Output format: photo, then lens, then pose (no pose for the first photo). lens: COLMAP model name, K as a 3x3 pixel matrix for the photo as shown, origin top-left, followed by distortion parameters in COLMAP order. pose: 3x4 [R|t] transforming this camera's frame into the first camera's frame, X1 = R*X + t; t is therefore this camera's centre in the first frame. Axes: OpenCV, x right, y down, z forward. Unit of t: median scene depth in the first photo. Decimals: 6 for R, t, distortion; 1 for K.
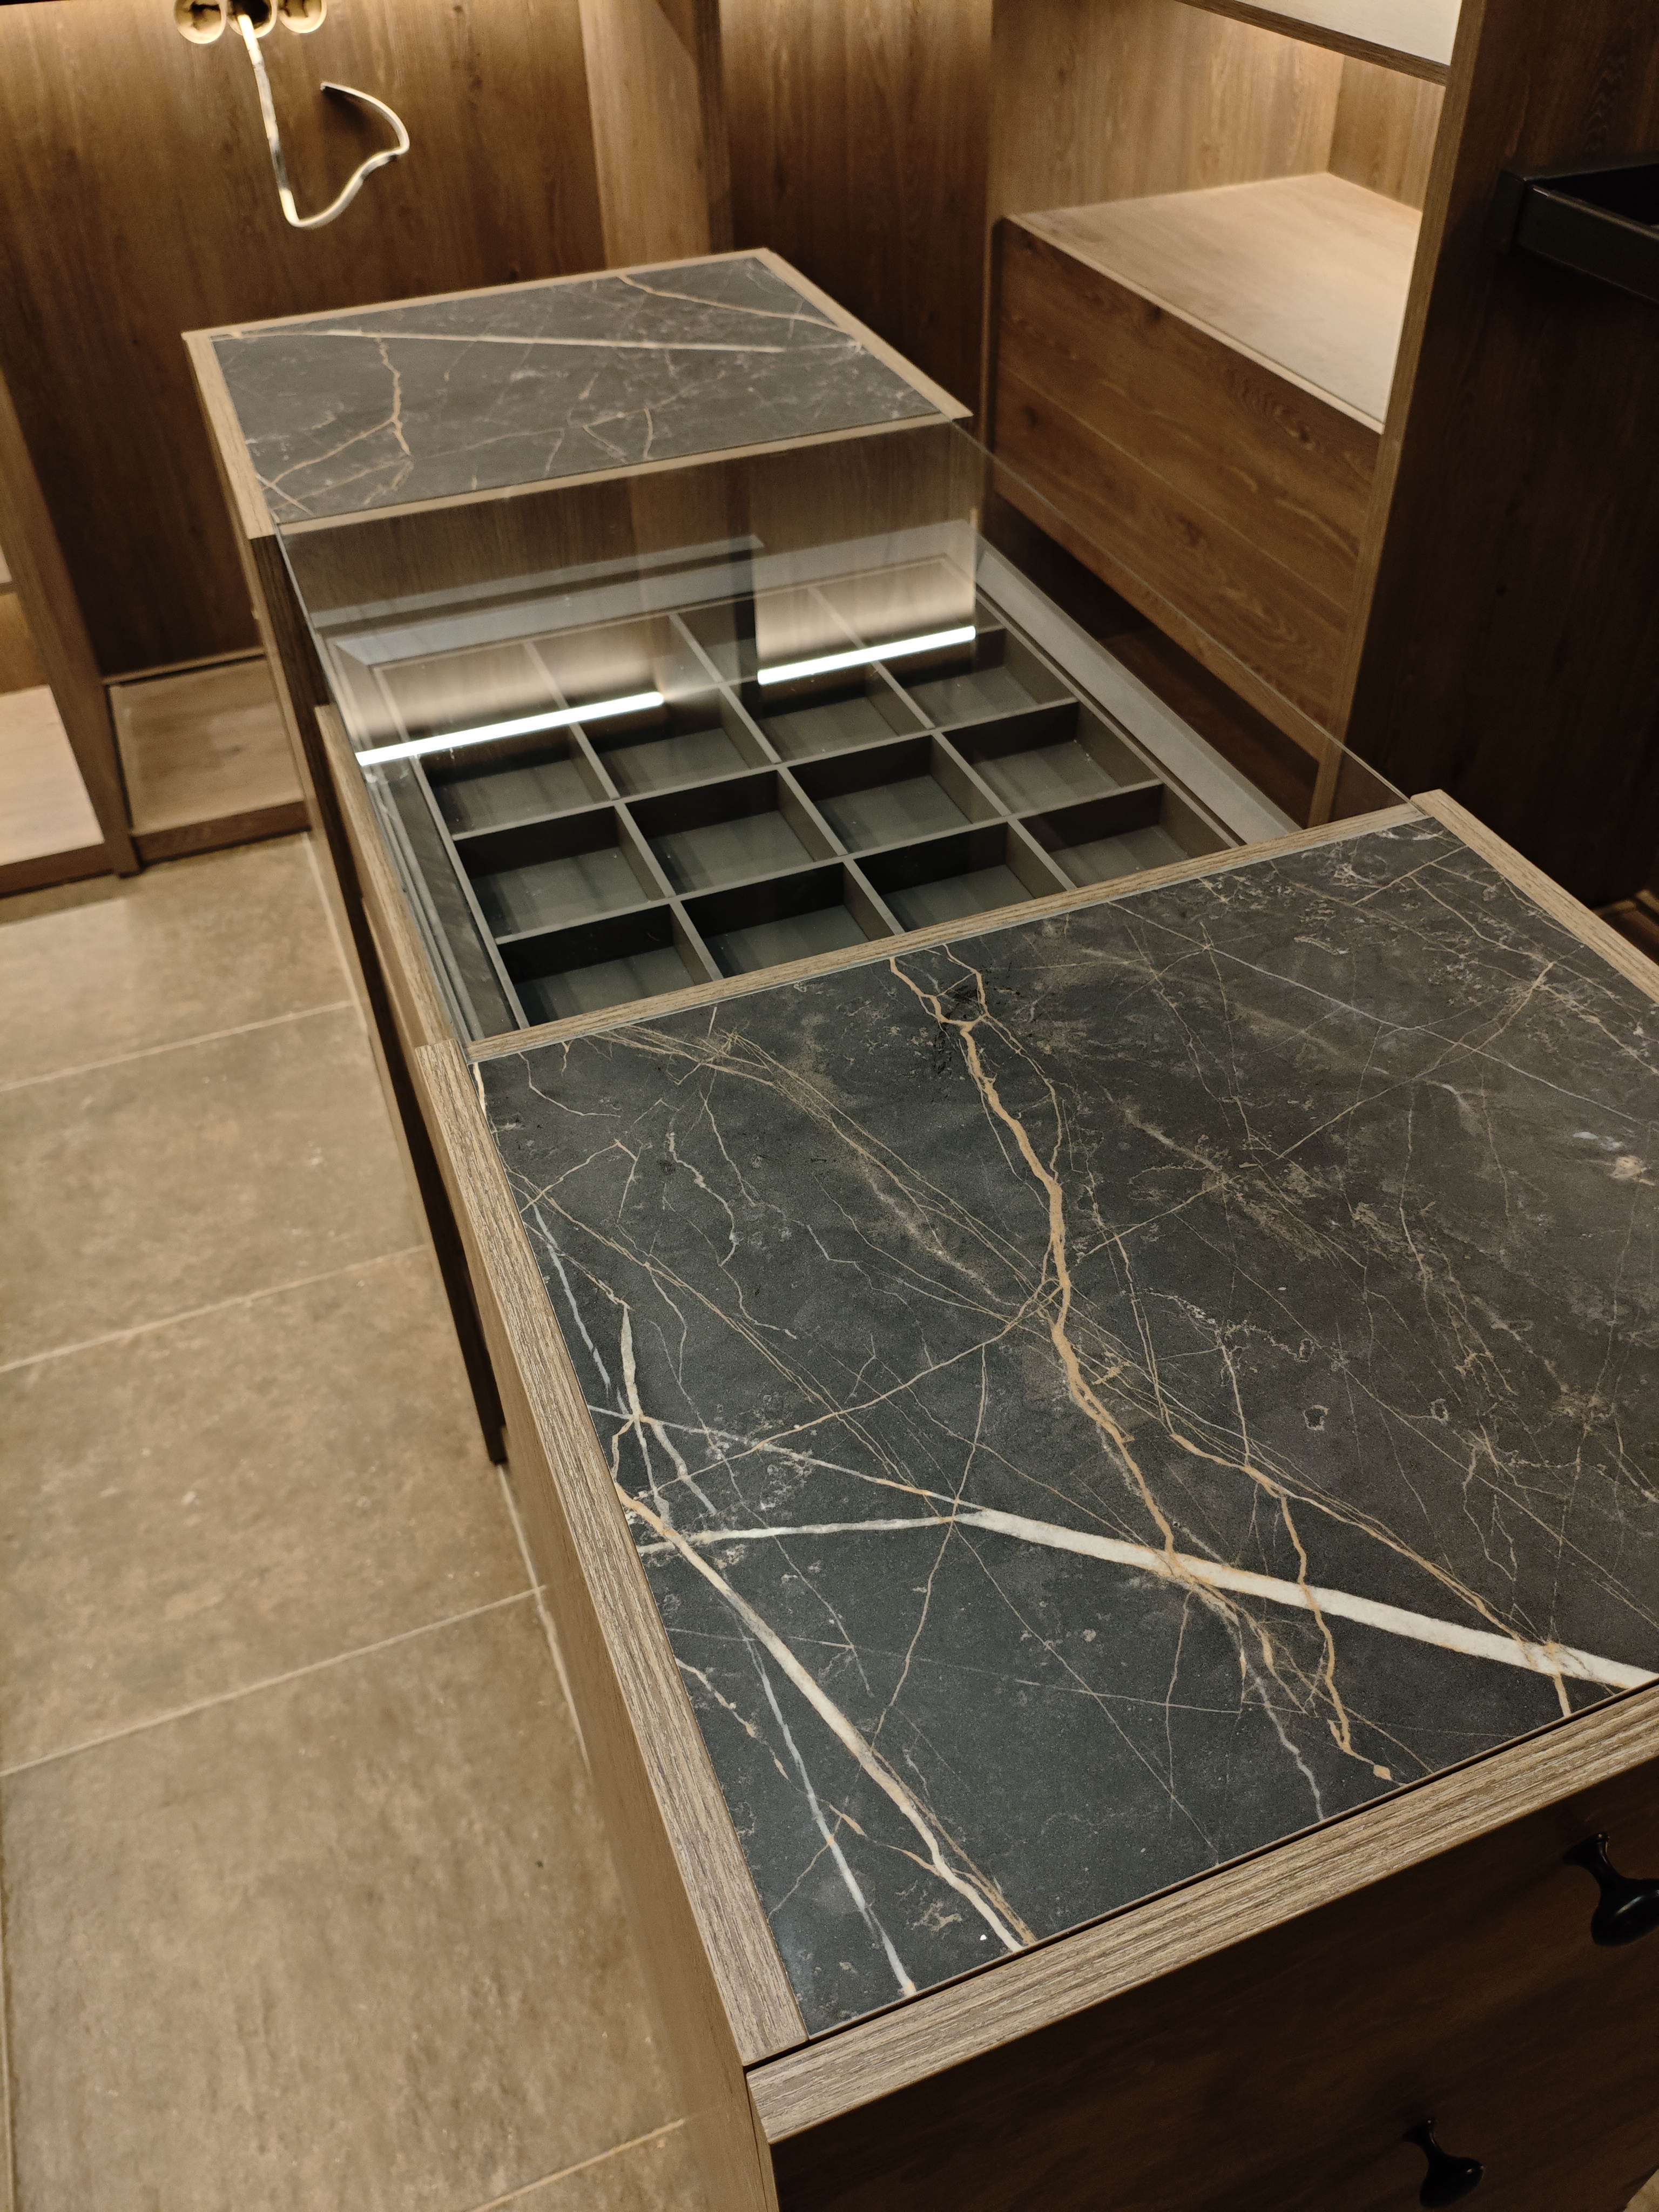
lens RADIAL K [[1709.1, 0, 840.6], [0, 1709.1, 1105.6], [0, 0, 1]] dist [0.040845, -0.074511]
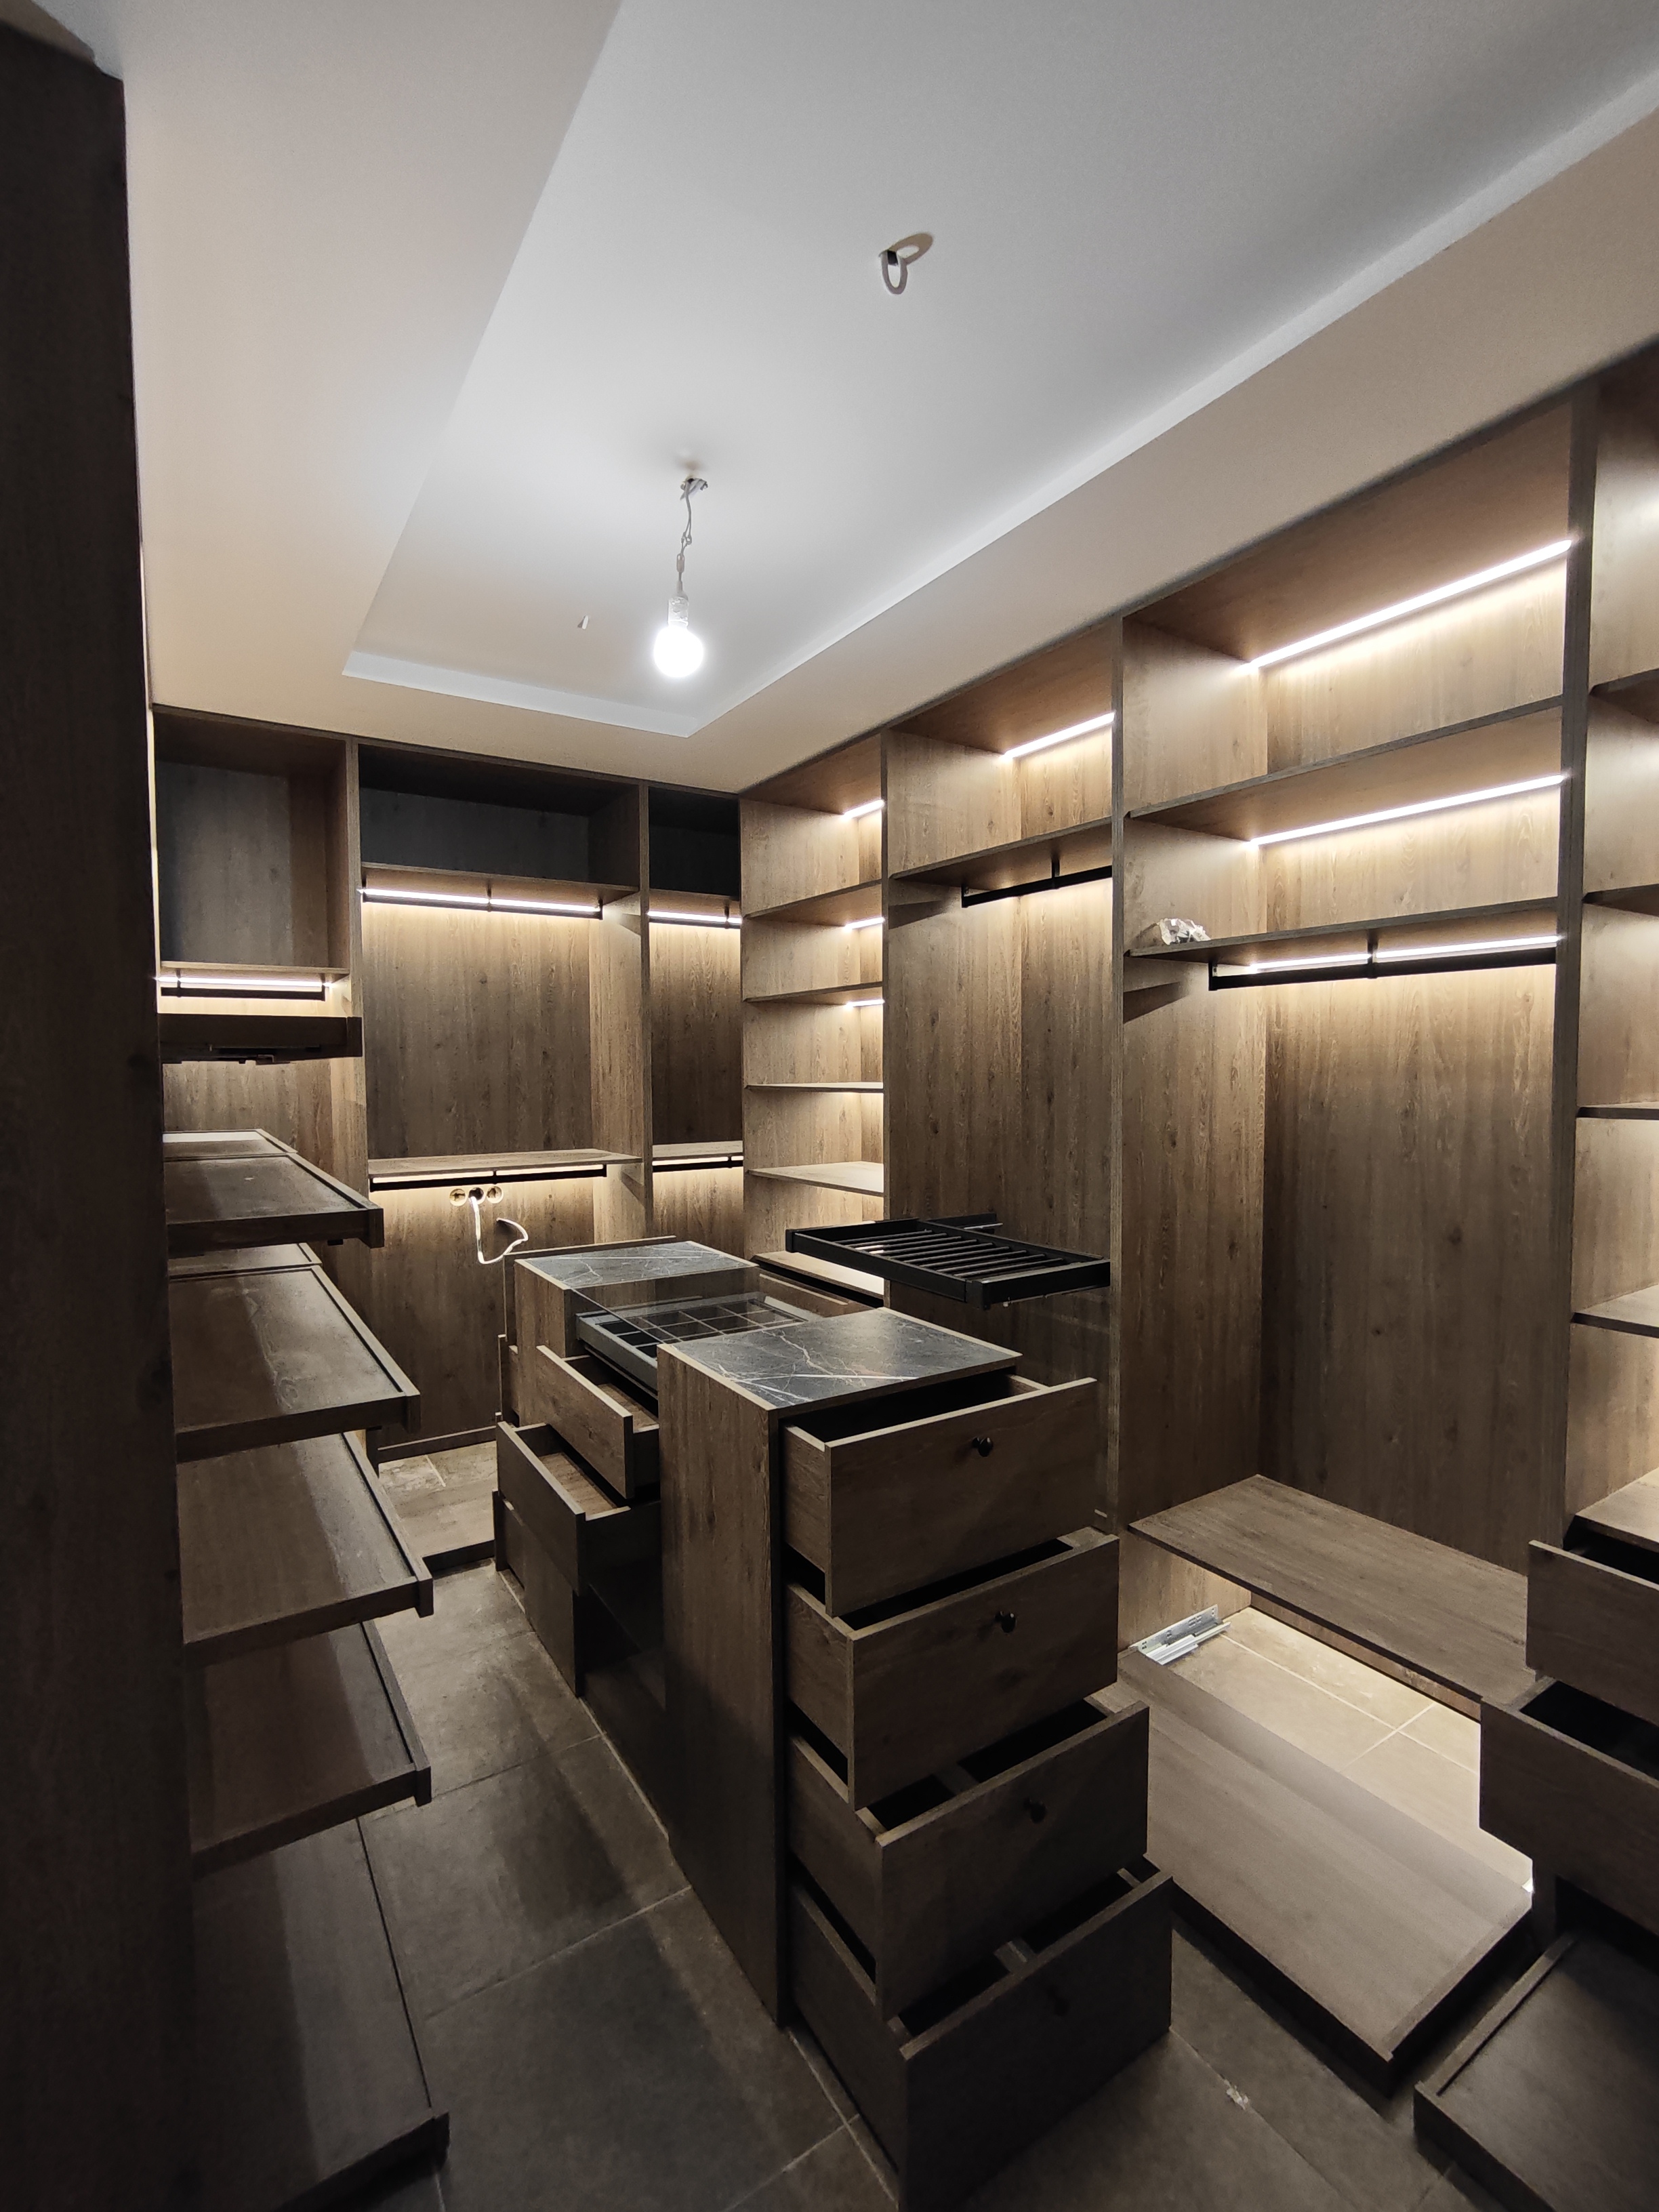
lens RADIAL K [[1009.4, 0, 858.6], [0, 1009.4, 1116.9], [0, 0, 1]] dist [-0.060963, 0.045878]
pose [[0.976235, 0.004235, 0.216675, -0.139343], [0.133457, 0.775991, -0.616463, 0.532811], [-0.170748, 0.630730, 0.756984, -0.641421]]
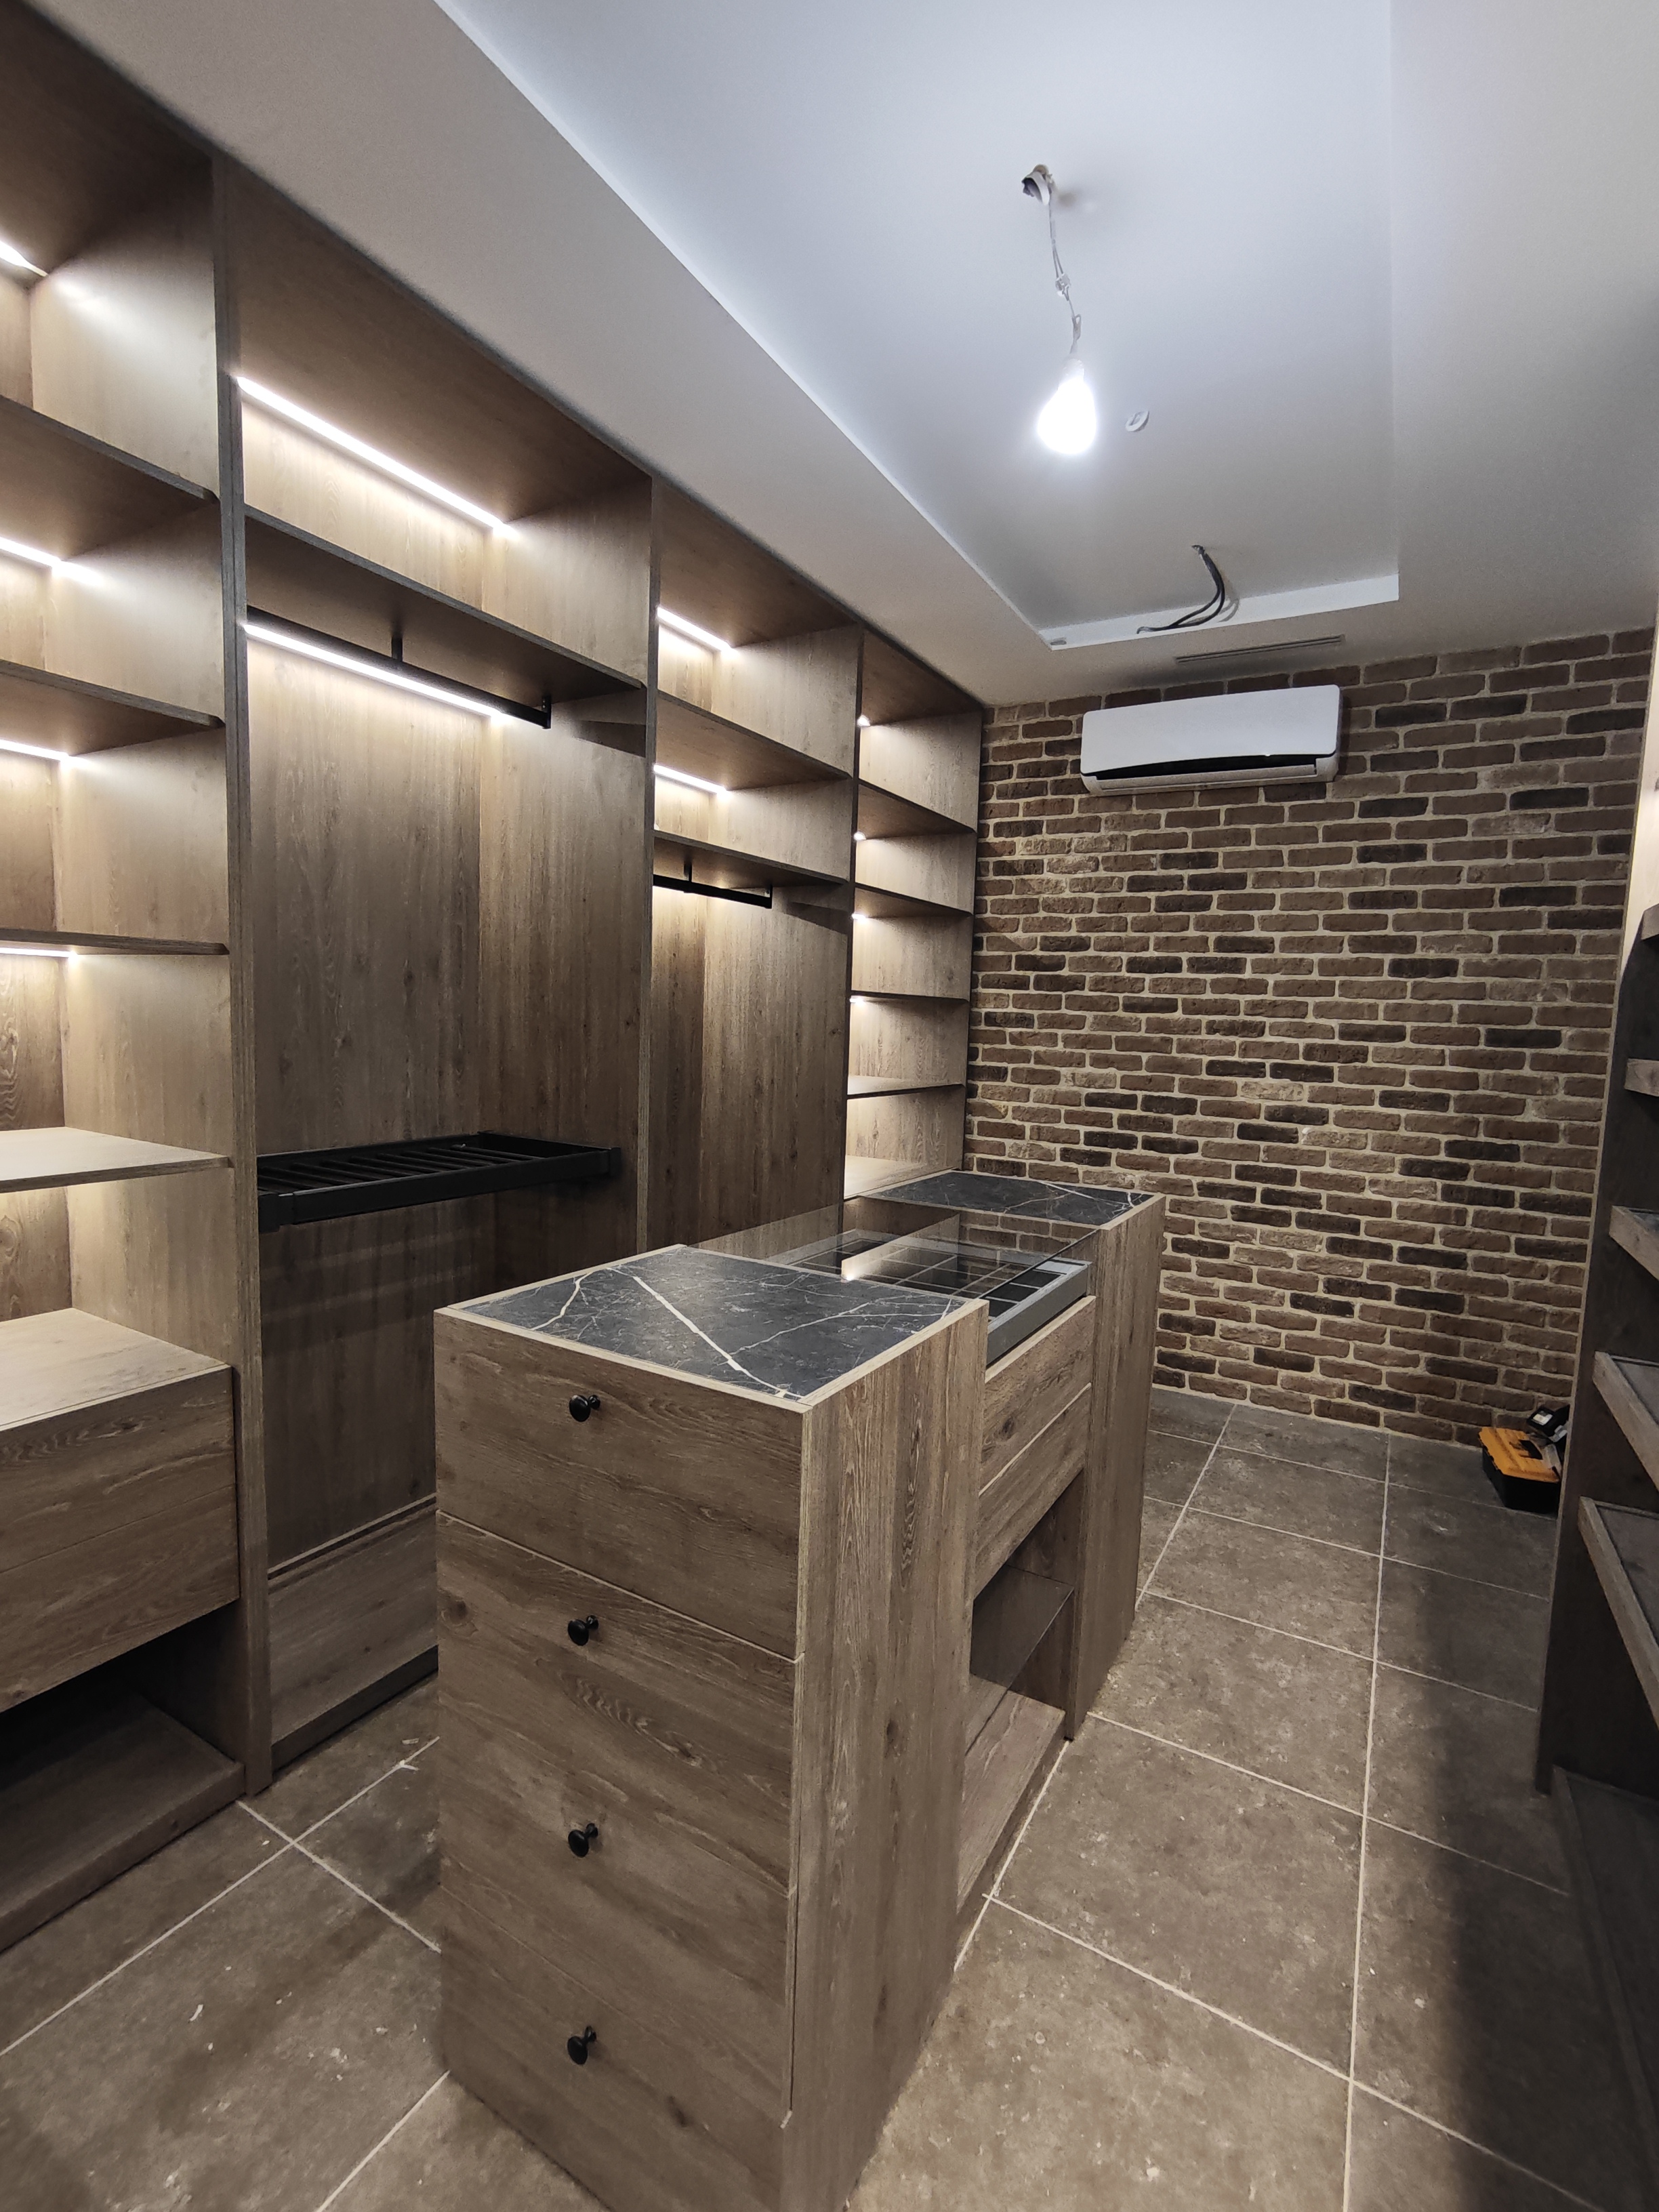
lens RADIAL K [[1009.4, 0, 858.6], [0, 1009.4, 1116.9], [0, 0, 1]] dist [-0.060963, 0.045878]
pose [[-0.627164, -0.079002, 0.774870, -0.822214], [0.504065, 0.717255, 0.481108, -0.810868], [-0.593788, 0.692318, -0.410014, 1.025551]]
